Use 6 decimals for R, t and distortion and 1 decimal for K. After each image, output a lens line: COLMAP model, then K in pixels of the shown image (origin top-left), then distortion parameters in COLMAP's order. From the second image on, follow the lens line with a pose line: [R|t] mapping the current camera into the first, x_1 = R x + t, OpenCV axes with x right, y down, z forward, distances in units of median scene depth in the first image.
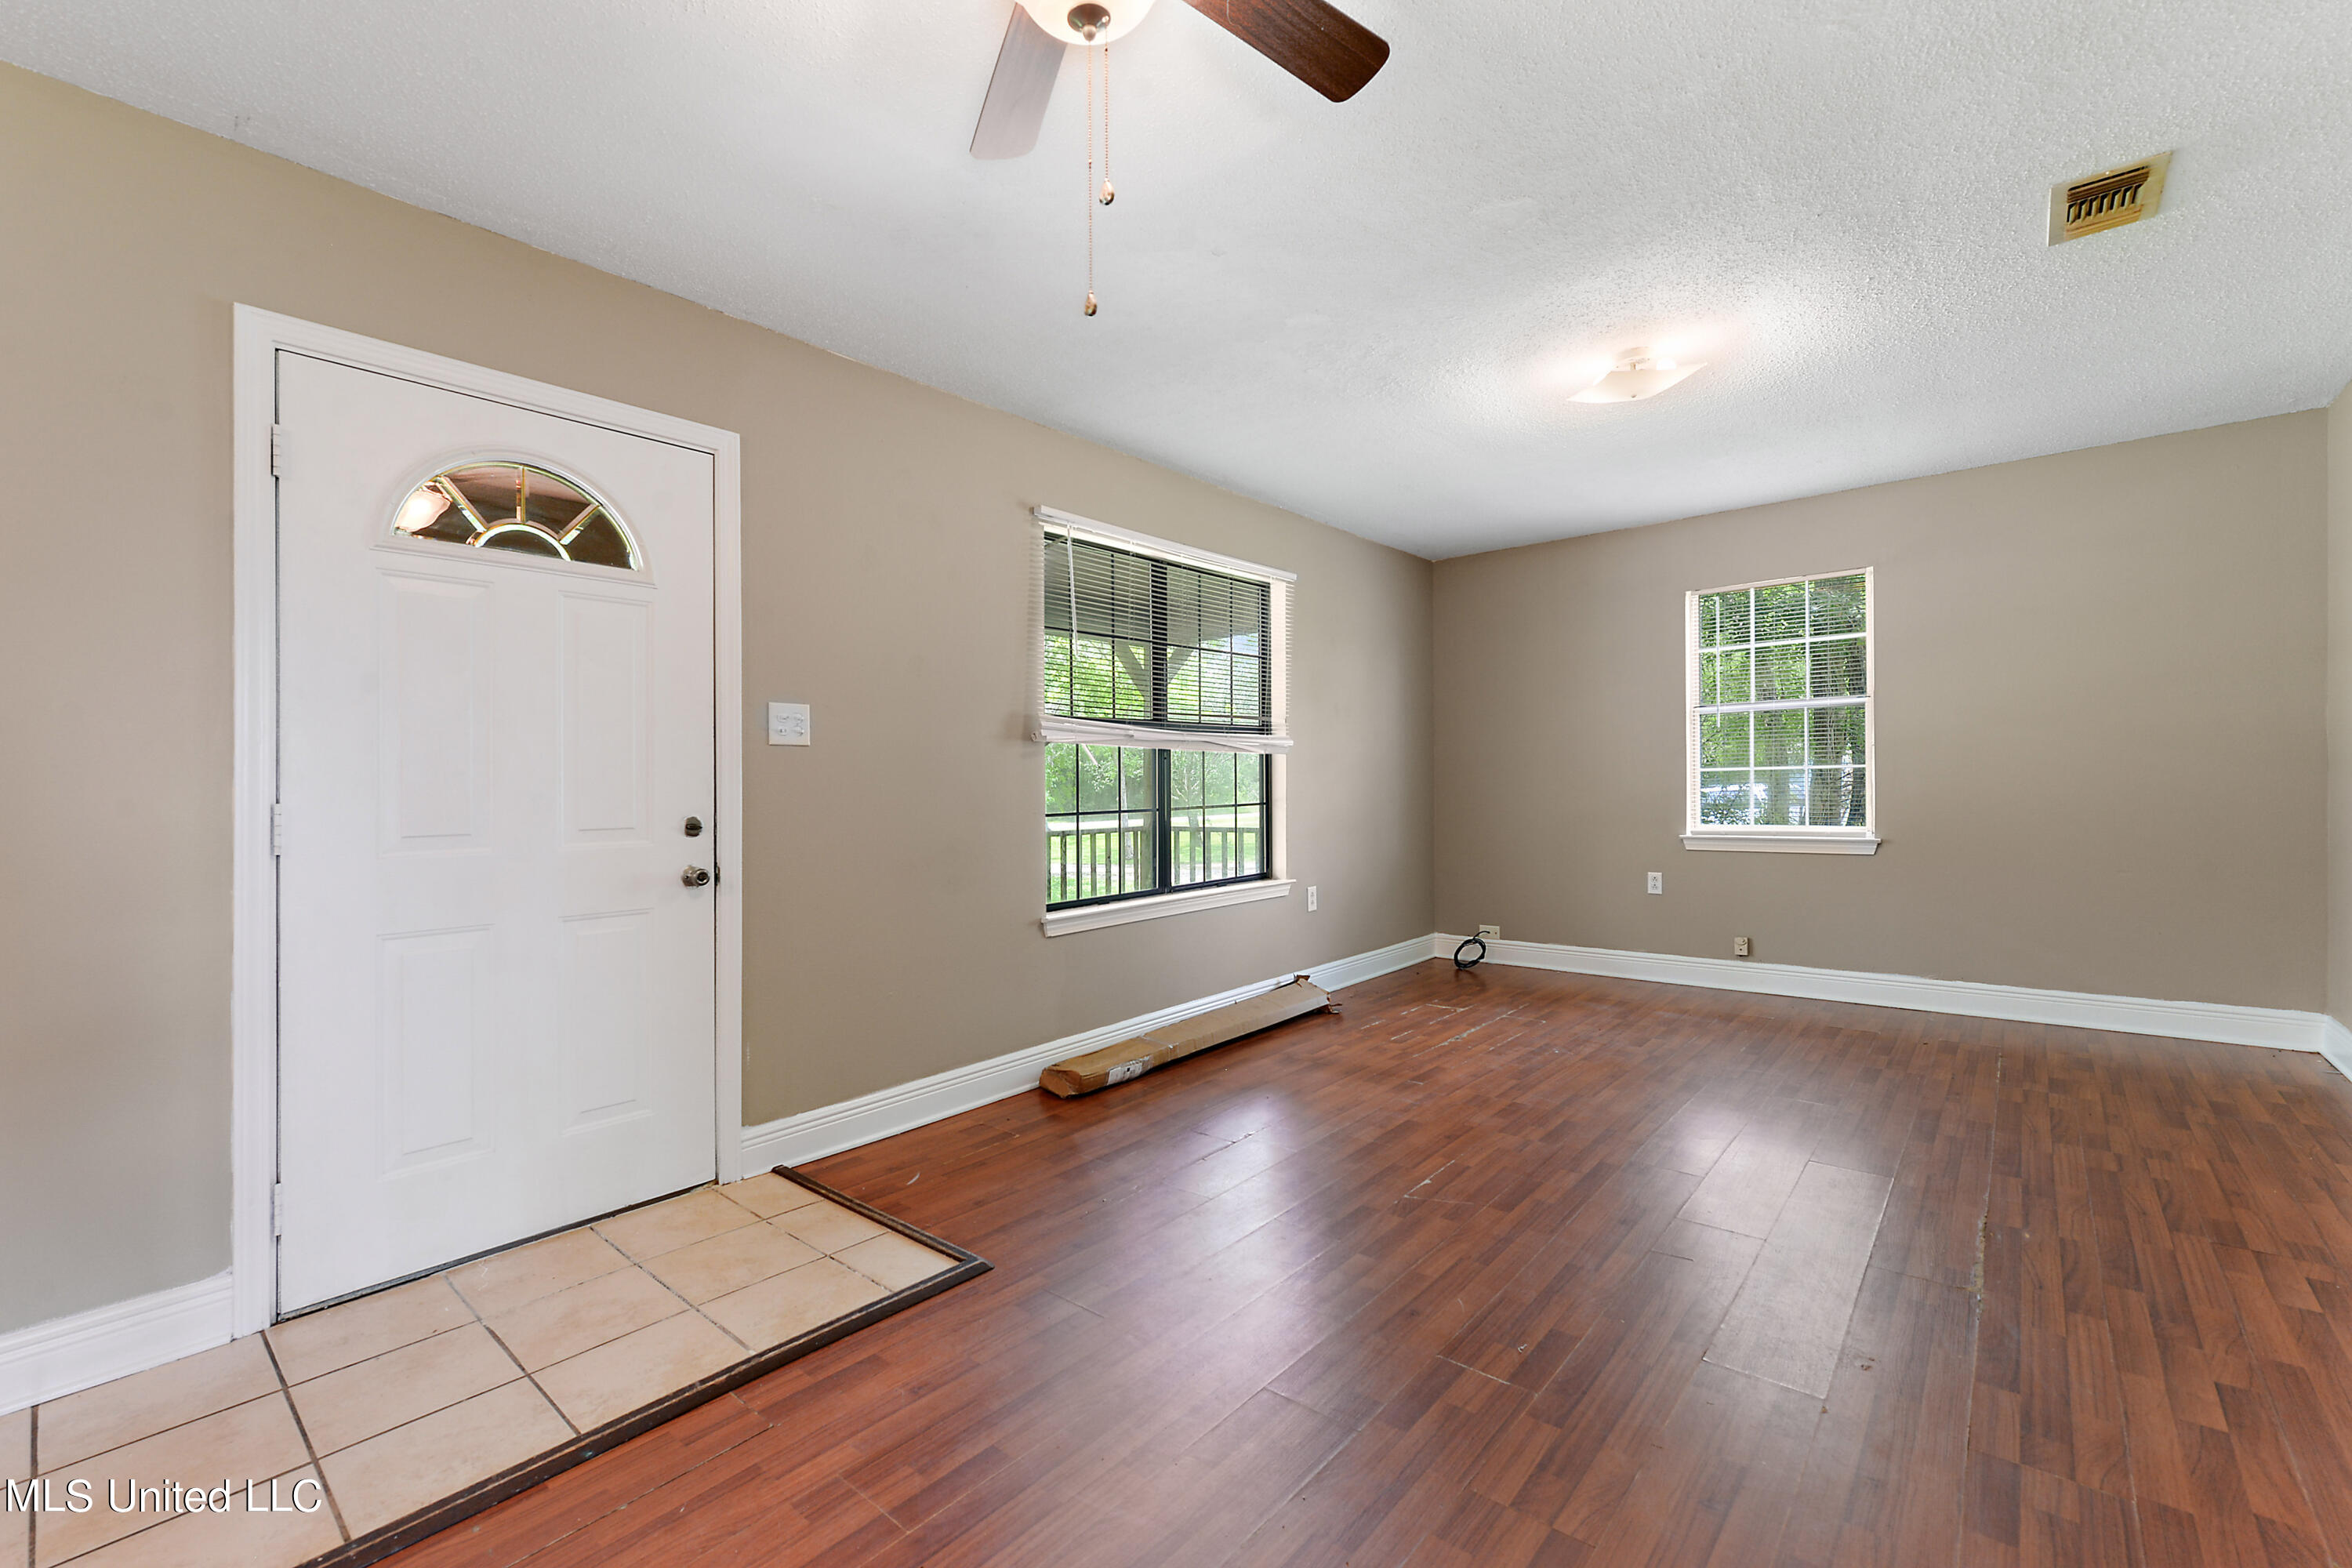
lens RADIAL K [[977.2, 0, 1171.6], [0, 977.2, 789.4], [0, 0, 1]] dist [-0.000310, -0.000222]
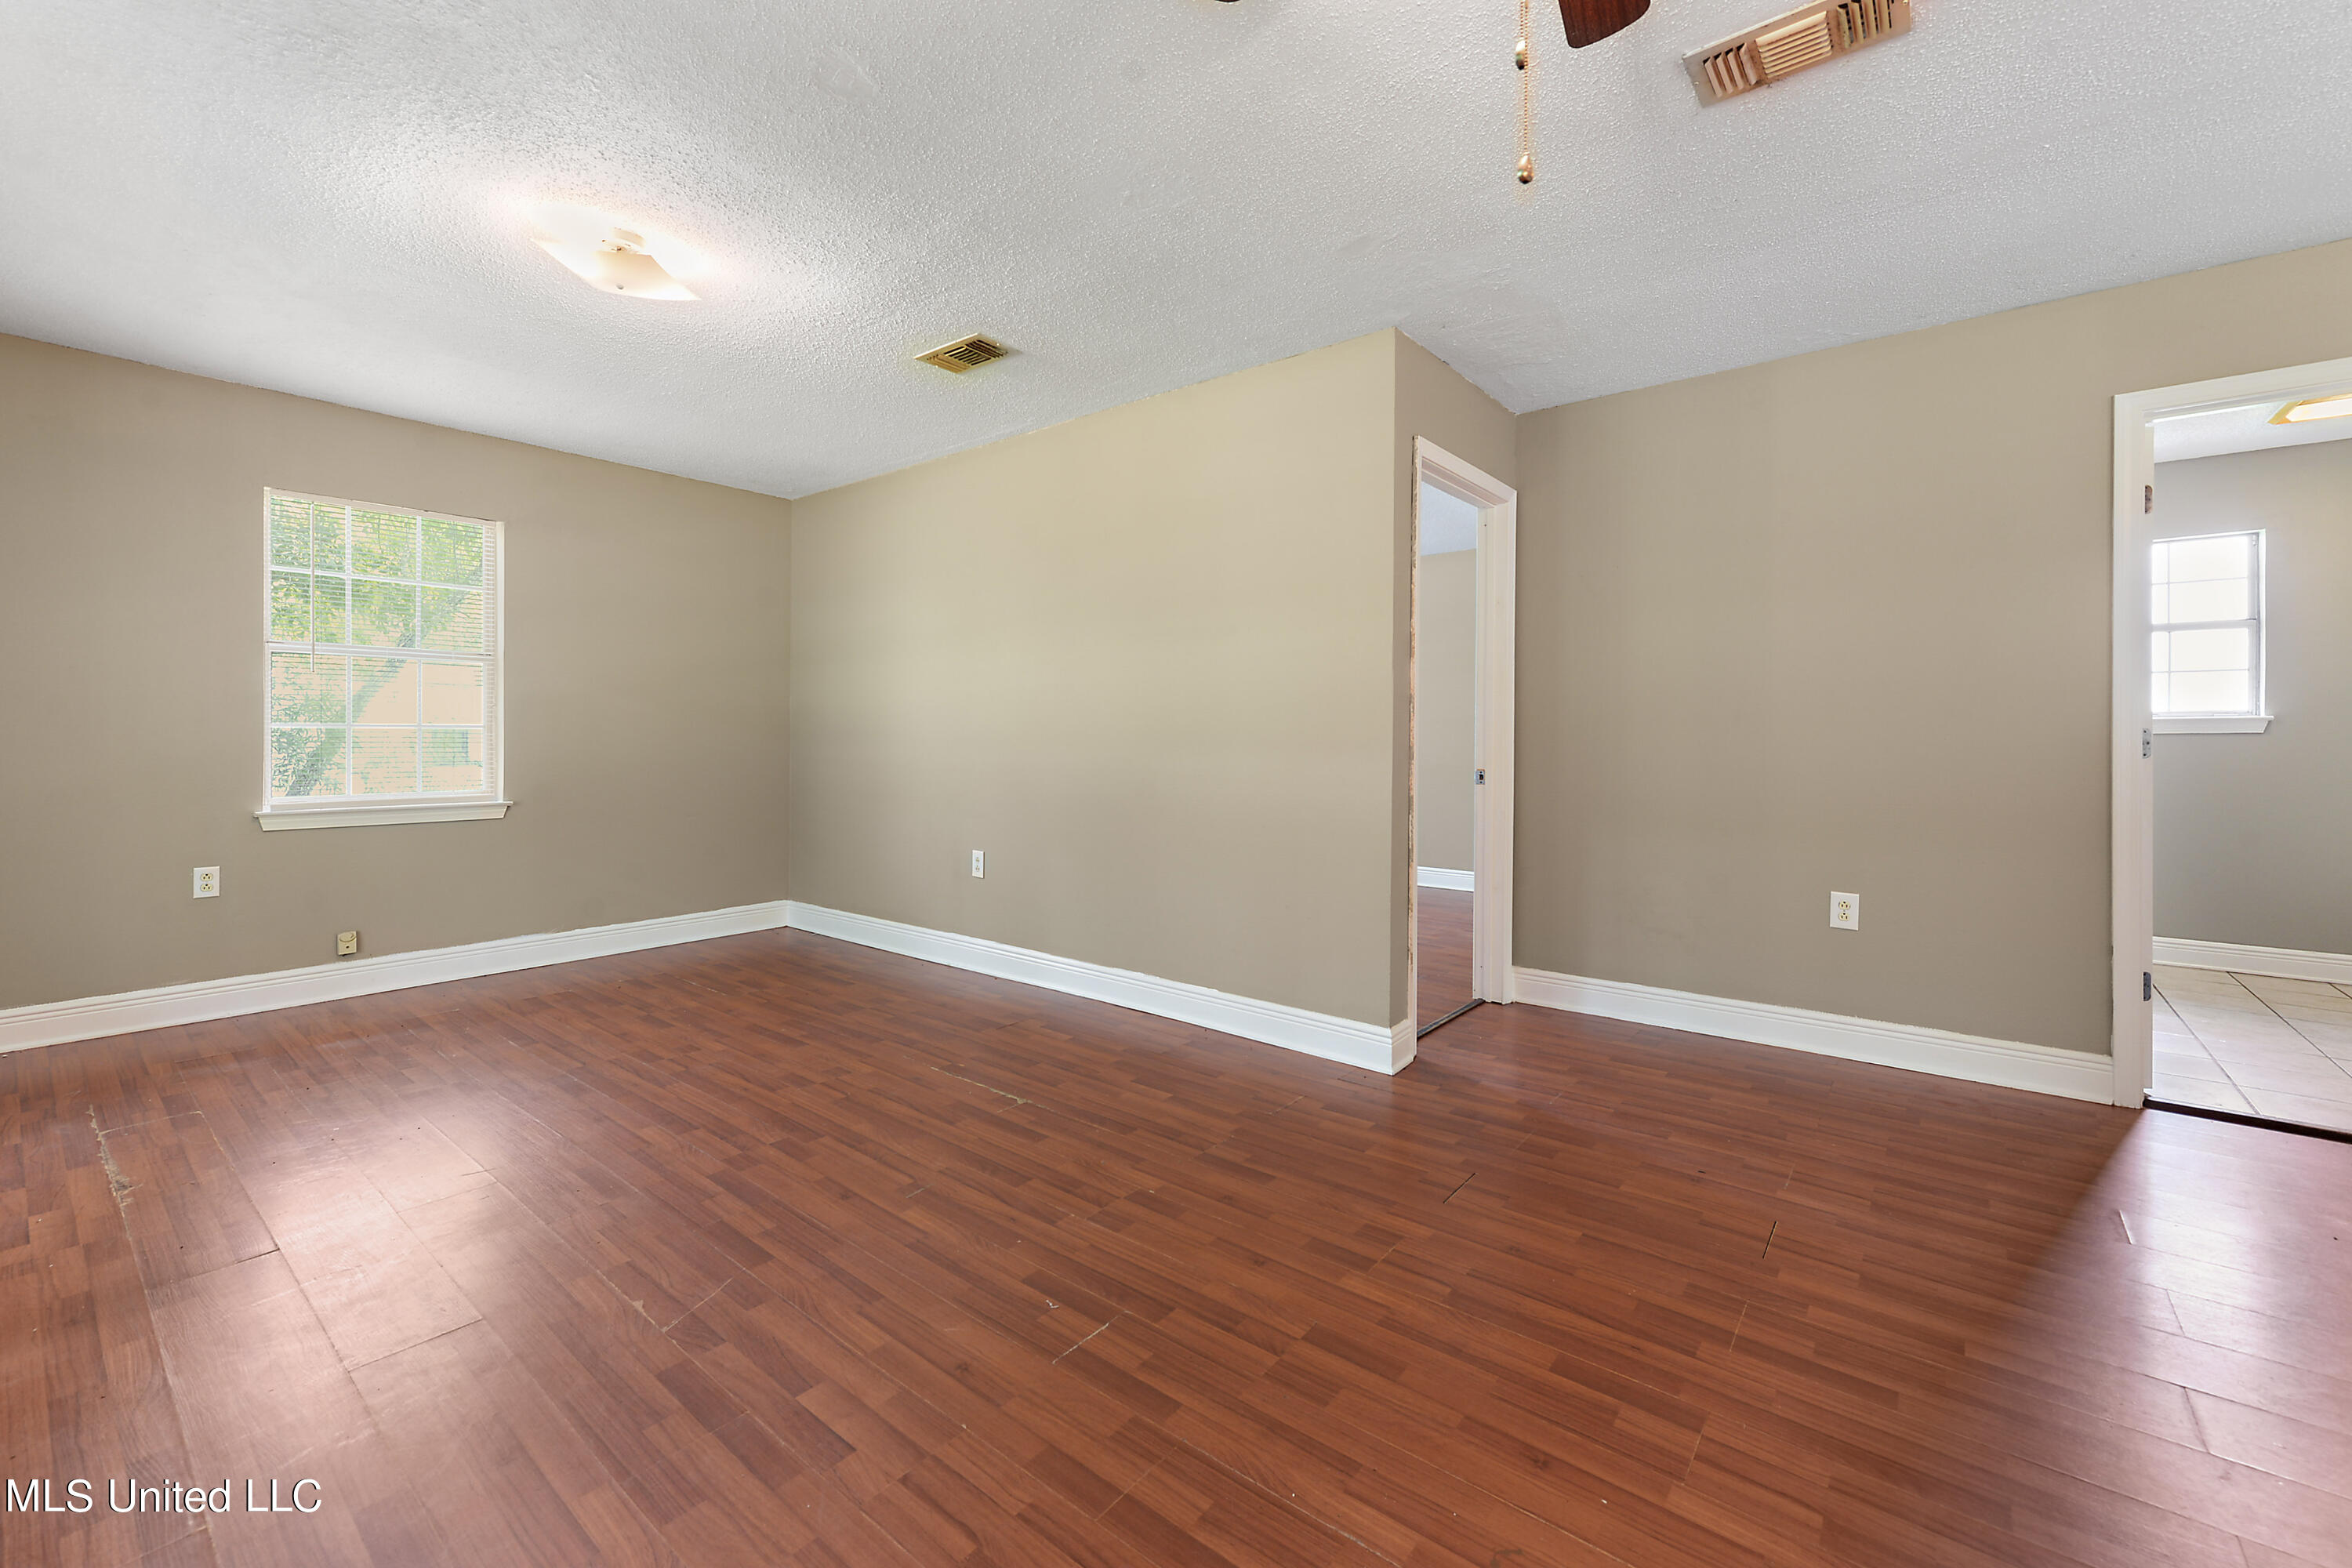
lens RADIAL K [[956.5, 0, 1158.9], [0, 956.5, 733.2], [0, 0, 1]] dist [0.013214, -0.000438]
pose [[-0.024378, 0.019413, 0.999514, -0.386194], [0.001310, 0.999811, -0.019387, 0.004236], [-0.999702, 0.000836, -0.024399, 0.554098]]
